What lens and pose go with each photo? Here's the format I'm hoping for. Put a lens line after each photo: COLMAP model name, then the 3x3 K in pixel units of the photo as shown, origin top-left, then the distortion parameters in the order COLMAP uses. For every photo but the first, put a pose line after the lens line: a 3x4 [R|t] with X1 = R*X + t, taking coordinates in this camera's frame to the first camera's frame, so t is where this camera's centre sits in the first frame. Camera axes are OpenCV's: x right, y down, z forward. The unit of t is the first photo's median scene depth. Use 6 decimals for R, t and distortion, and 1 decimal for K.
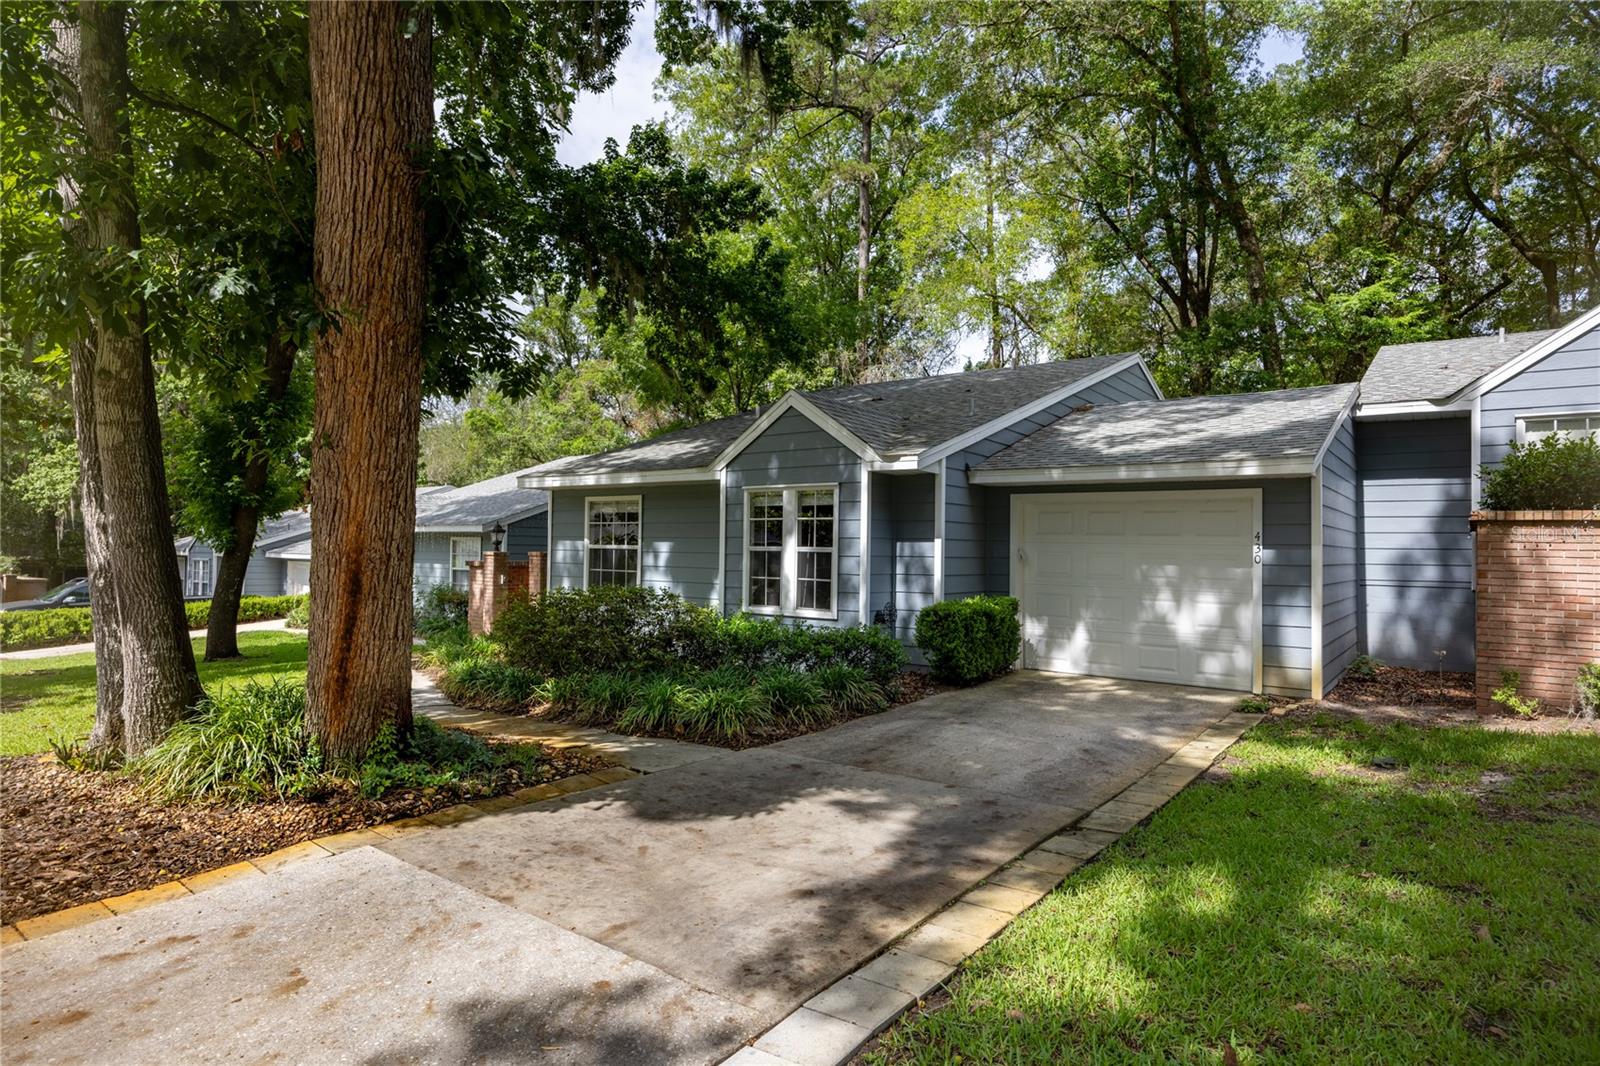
lens RADIAL K [[897.9, 0, 800.4], [0, 897.9, 527.3], [0, 0, 1]] dist [0.004301, -0.000623]
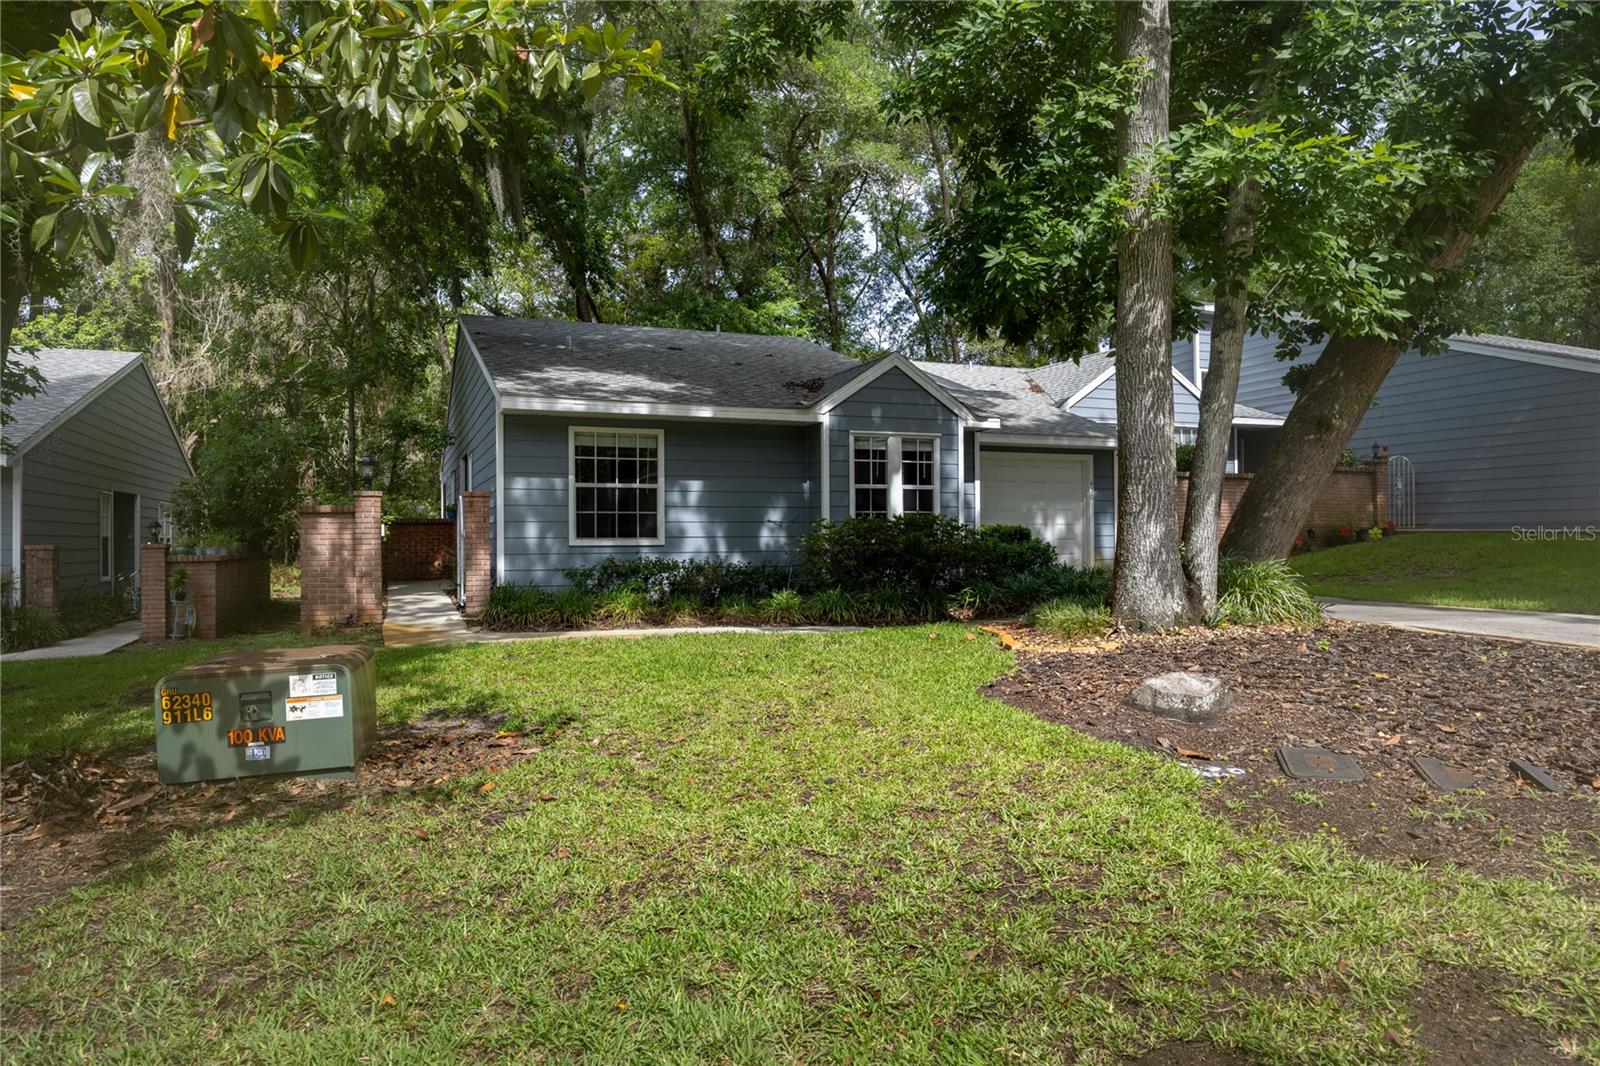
lens RADIAL K [[1037.1, 0, 800.0], [0, 1037.1, 533.0], [0, 0, 1]] dist [-0.001894, -0.000347]
pose [[0.517933, -0.016055, 0.855270, -1.267001], [-0.008508, 0.999678, 0.023918, 0.054250], [-0.855379, -0.019664, 0.517630, 0.406495]]
